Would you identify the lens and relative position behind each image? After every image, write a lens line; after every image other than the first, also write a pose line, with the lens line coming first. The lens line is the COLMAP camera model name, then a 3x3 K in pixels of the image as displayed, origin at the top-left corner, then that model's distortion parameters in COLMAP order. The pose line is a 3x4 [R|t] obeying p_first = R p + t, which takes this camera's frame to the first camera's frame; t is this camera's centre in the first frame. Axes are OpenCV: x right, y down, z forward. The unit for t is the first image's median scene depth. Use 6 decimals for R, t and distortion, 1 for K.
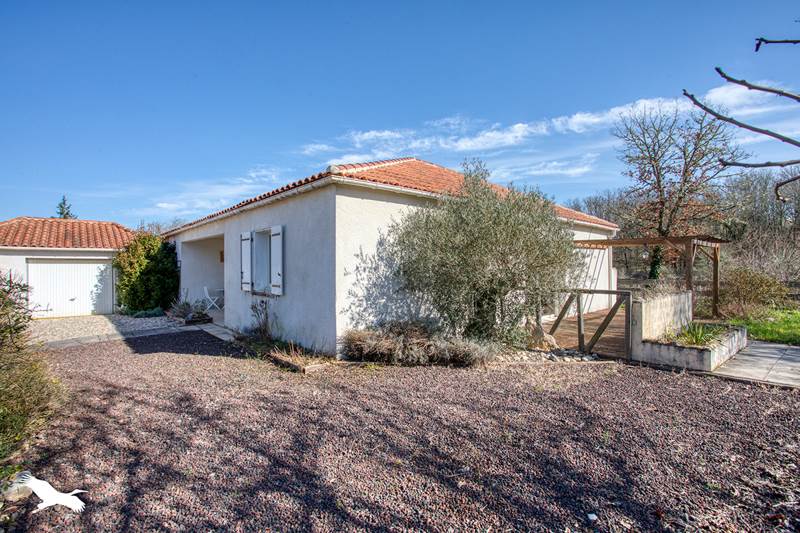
lens RADIAL K [[388.3, 0, 383.0], [0, 388.3, 272.8], [0, 0, 1]] dist [-0.019342, 0.007976]
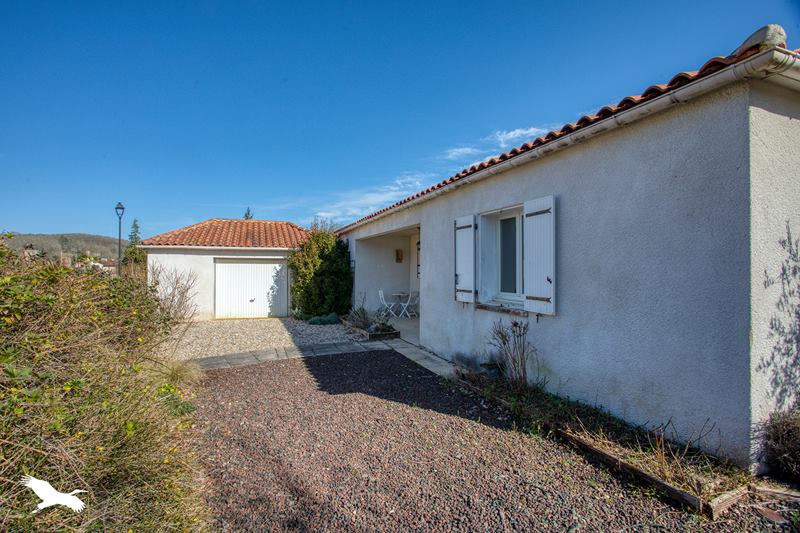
lens RADIAL K [[388.3, 0, 403.3], [0, 388.3, 268.7], [0, 0, 1]] dist [-0.019342, 0.007976]
pose [[0.952906, 0.008676, -0.303141, -0.153686], [-0.014473, 0.999753, -0.016881, 0.000545], [0.302920, 0.020473, 0.952796, 0.192869]]
